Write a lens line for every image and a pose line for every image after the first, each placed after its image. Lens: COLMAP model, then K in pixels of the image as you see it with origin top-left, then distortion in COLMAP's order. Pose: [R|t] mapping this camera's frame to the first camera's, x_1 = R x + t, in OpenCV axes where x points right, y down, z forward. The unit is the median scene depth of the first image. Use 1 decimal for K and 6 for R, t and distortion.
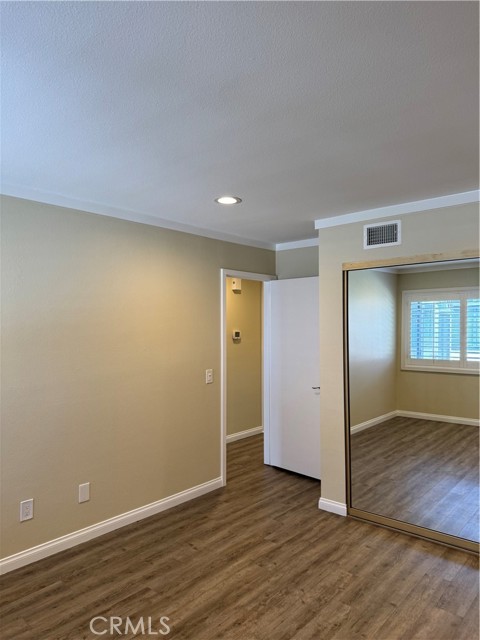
lens RADIAL K [[449.3, 0, 240.6], [0, 449.3, 315.4], [0, 0, 1]] dist [0.093723, -0.116239]
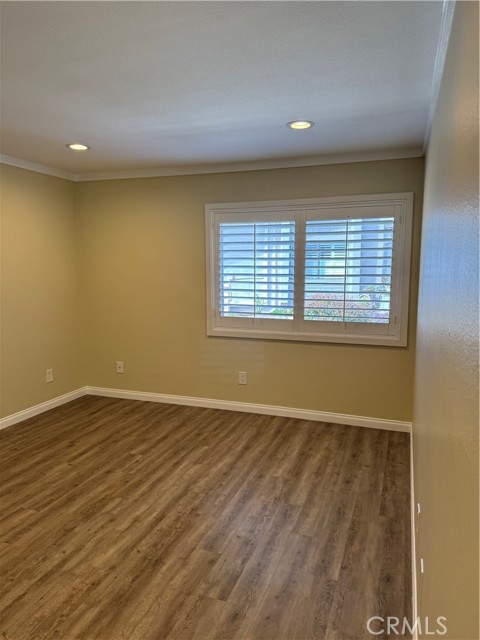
lens RADIAL K [[449.3, 0, 240.6], [0, 449.3, 315.4], [0, 0, 1]] dist [0.093723, -0.116239]
pose [[-0.936159, 0.038002, -0.349516, 0.019112], [0.008315, 0.996256, 0.086048, 0.063132], [0.351478, 0.077649, -0.932971, 1.746732]]
